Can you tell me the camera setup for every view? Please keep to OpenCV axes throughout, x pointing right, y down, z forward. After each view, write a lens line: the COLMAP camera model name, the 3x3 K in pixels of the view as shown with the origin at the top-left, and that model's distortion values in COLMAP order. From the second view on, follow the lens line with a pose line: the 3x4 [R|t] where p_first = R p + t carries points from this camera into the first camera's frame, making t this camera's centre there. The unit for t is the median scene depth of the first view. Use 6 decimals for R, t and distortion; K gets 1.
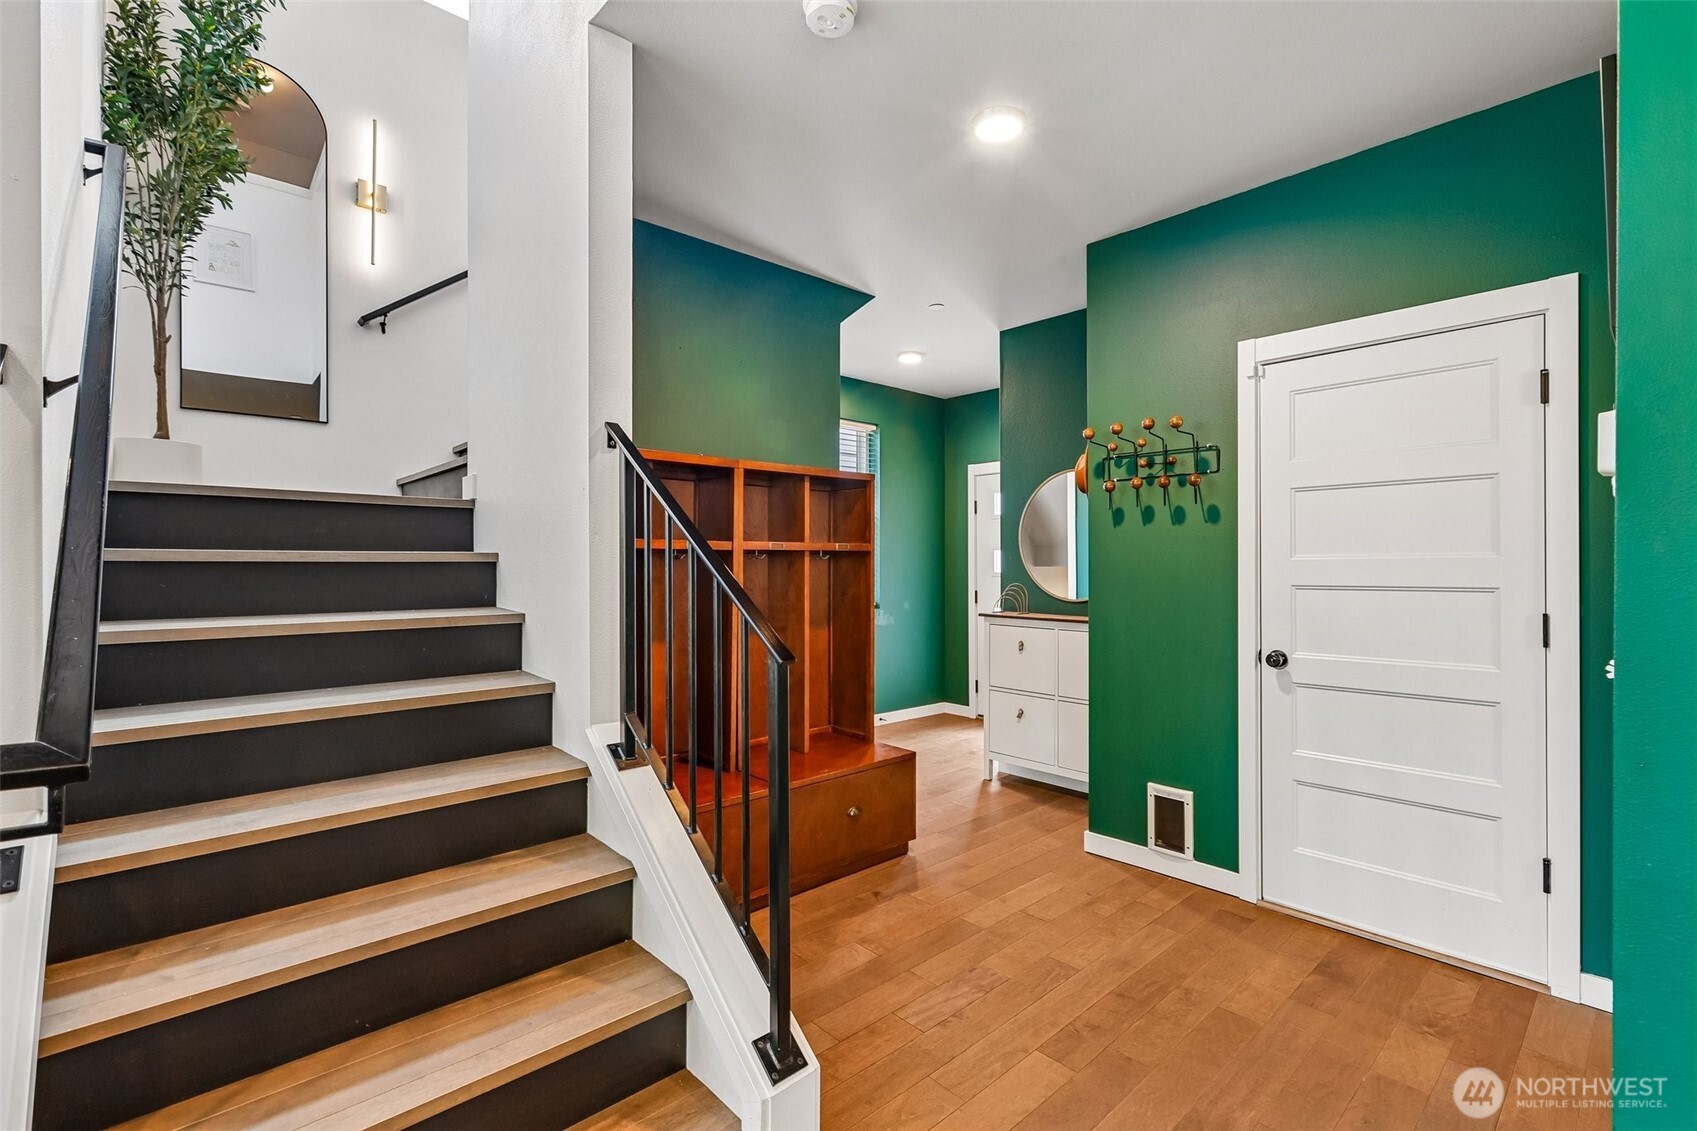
lens RADIAL K [[777.6, 0, 847.5], [0, 777.6, 568.7], [0, 0, 1]] dist [0.000177, -0.000011]
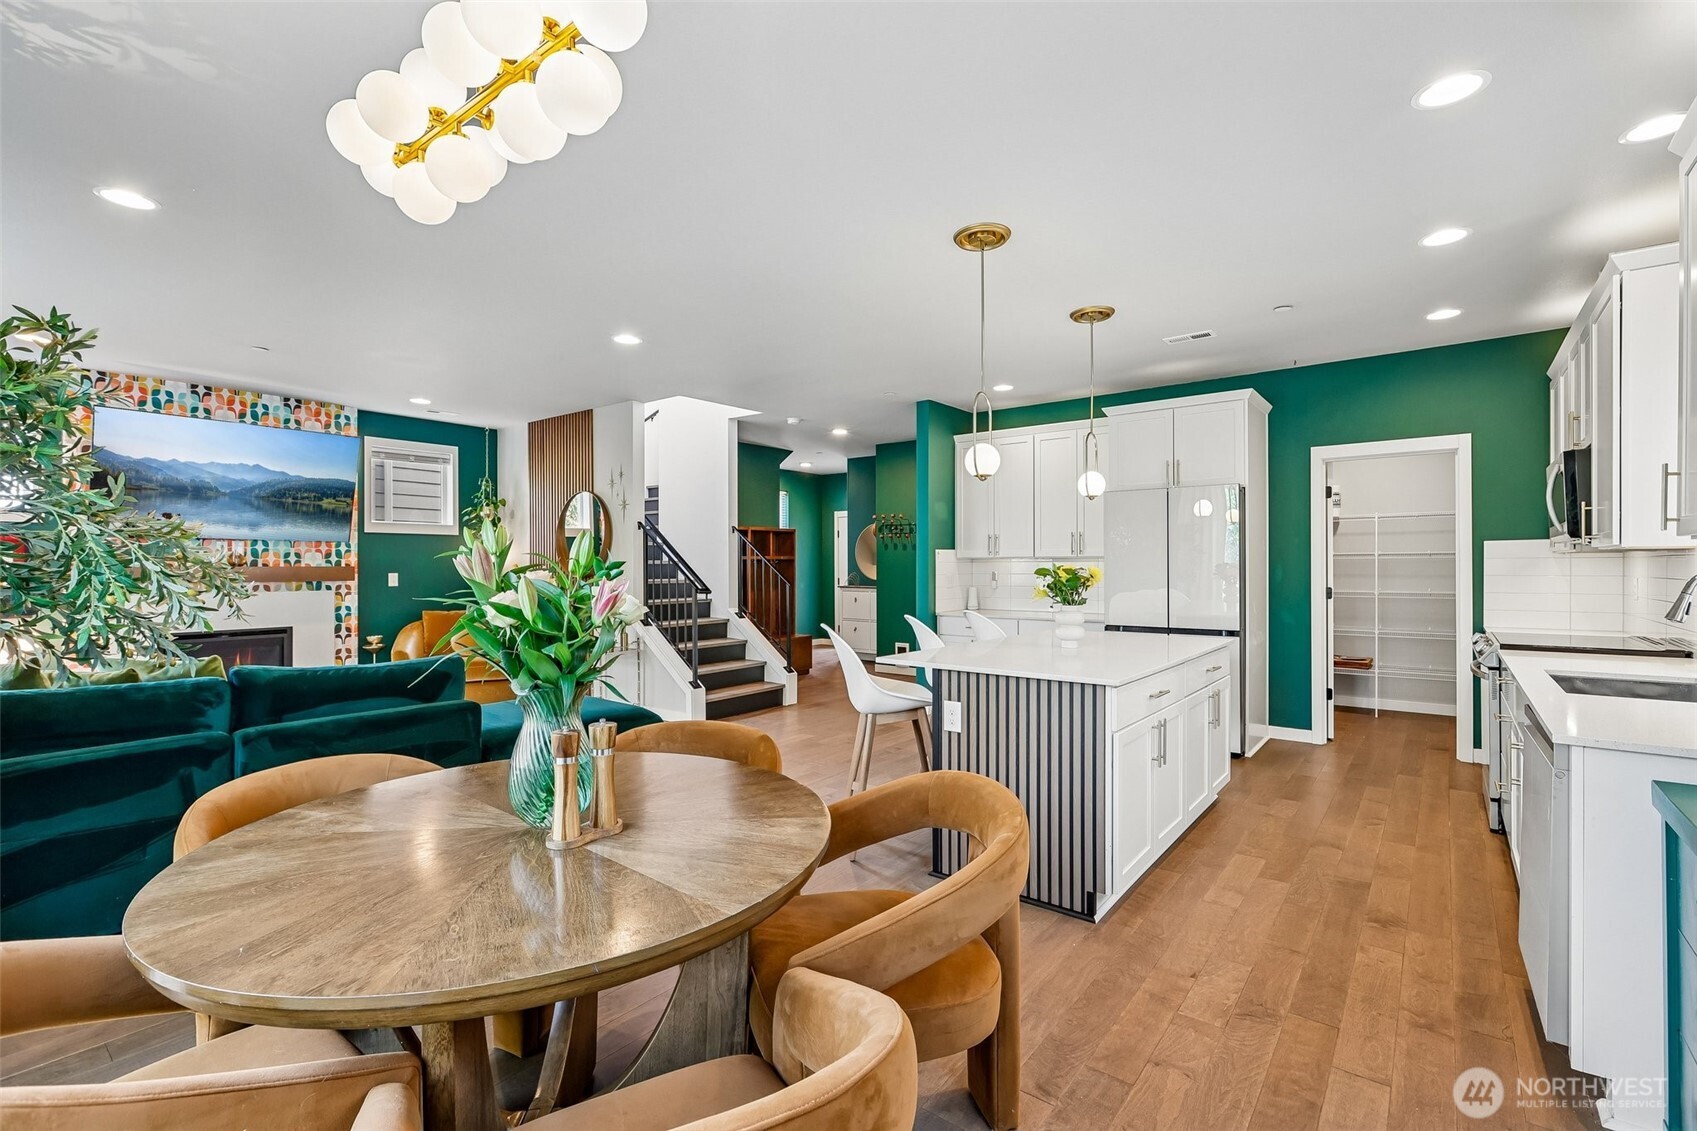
lens RADIAL K [[777.6, 0, 843.3], [0, 777.6, 563.3], [0, 0, 1]] dist [0.000177, -0.000011]
pose [[0.987451, 0.001892, 0.157913, -0.203101], [-0.002484, 0.999991, 0.003550, -0.018041], [-0.157904, -0.003898, 0.987447, -1.498742]]
